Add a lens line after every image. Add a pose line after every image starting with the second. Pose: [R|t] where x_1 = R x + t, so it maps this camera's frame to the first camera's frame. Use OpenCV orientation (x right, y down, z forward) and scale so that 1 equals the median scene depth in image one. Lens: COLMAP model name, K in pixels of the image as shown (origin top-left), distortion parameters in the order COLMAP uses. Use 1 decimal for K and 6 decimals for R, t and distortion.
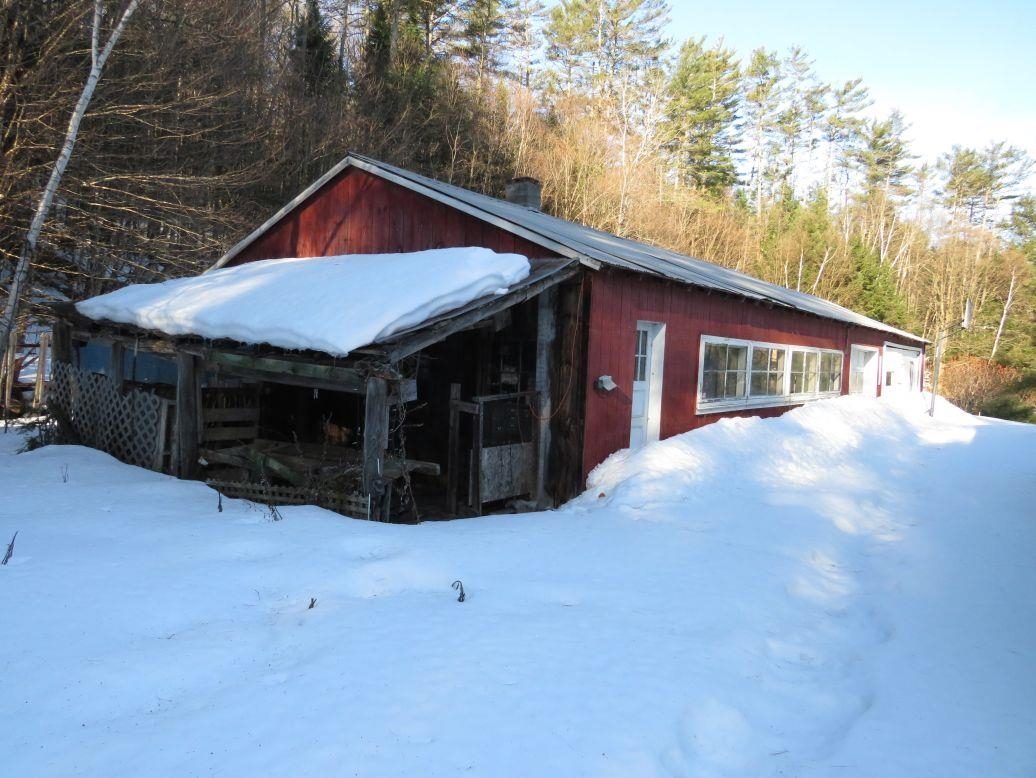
lens RADIAL K [[736.6, 0, 518.0], [0, 736.6, 389.0], [0, 0, 1]] dist [-0.011462, 0.004436]
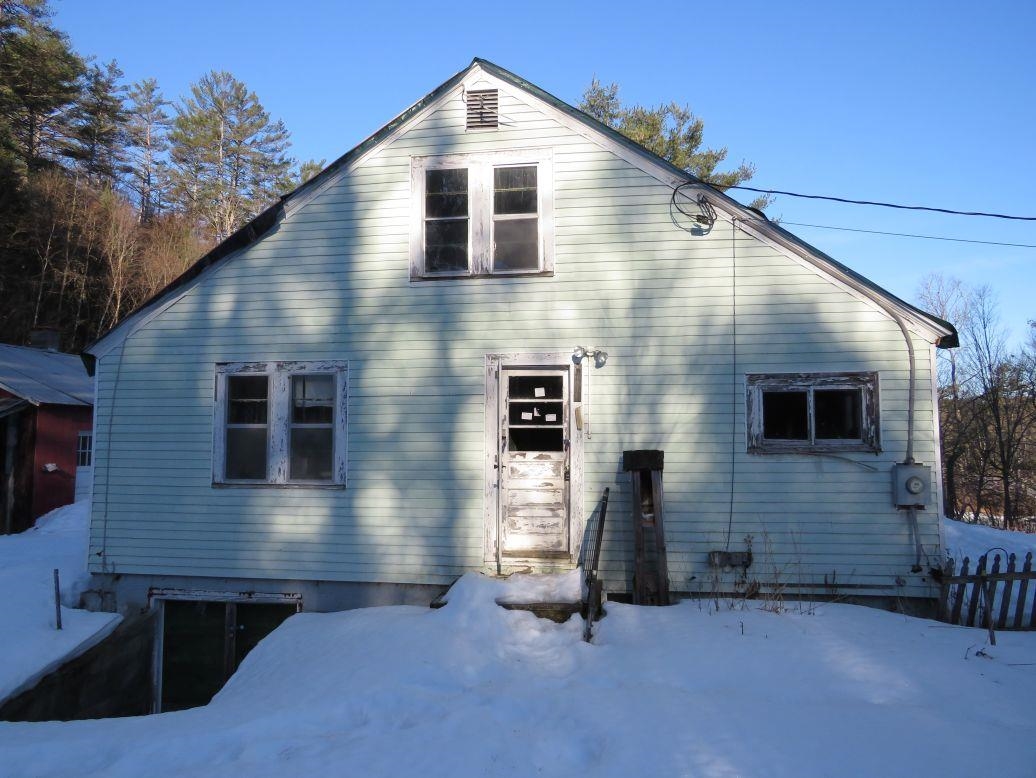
lens RADIAL K [[736.6, 0, 518.0], [0, 736.6, 389.0], [0, 0, 1]] dist [-0.011462, 0.004436]
pose [[0.906466, -0.006381, 0.422231, 0.048996], [0.053712, 0.993507, -0.100298, 0.005274], [-0.418849, 0.113596, 0.900923, -0.134881]]
